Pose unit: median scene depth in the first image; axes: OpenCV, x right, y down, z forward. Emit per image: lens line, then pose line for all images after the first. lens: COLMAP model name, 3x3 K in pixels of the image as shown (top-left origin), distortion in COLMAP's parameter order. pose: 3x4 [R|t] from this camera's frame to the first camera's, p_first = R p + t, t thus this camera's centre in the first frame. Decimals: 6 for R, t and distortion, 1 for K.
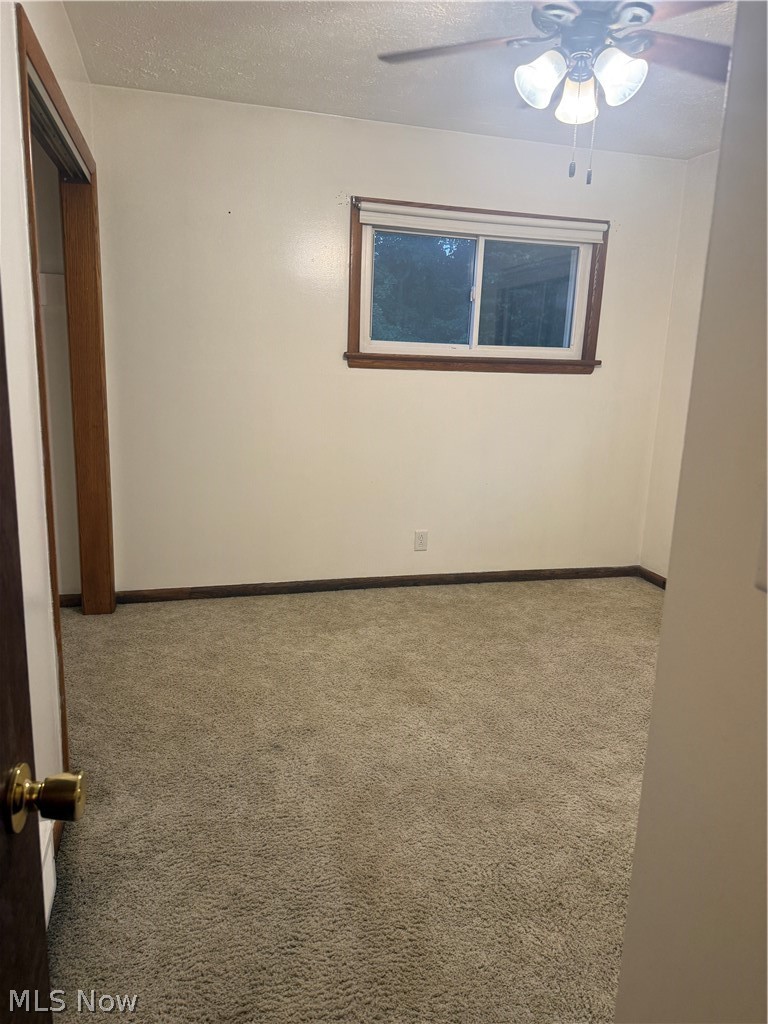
lens RADIAL K [[715.9, 0, 384.0], [0, 715.9, 512.0], [0, 0, 1]] dist [0.073273, -0.076221]
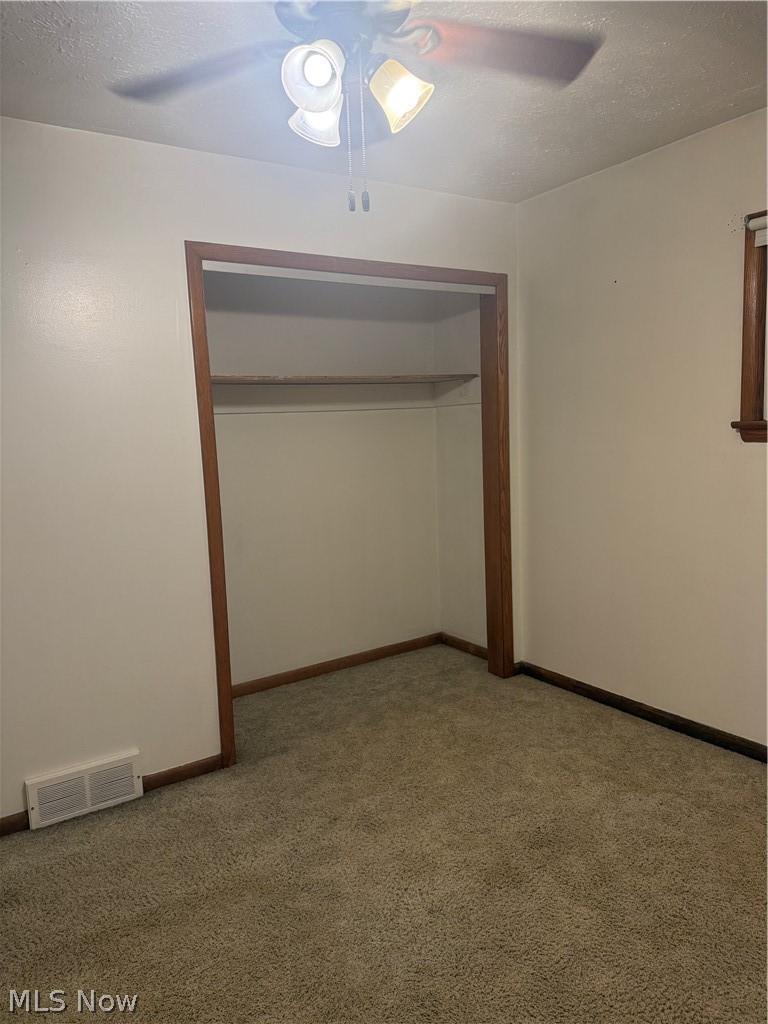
lens RADIAL K [[734.0, 0, 380.4], [0, 734.0, 495.0], [0, 0, 1]] dist [0.056011, -0.088536]
pose [[0.307980, 0.049481, -0.950105, 0.578102], [-0.164607, 0.986357, -0.001989, -0.091700], [0.937045, 0.157006, 0.311923, 0.459465]]
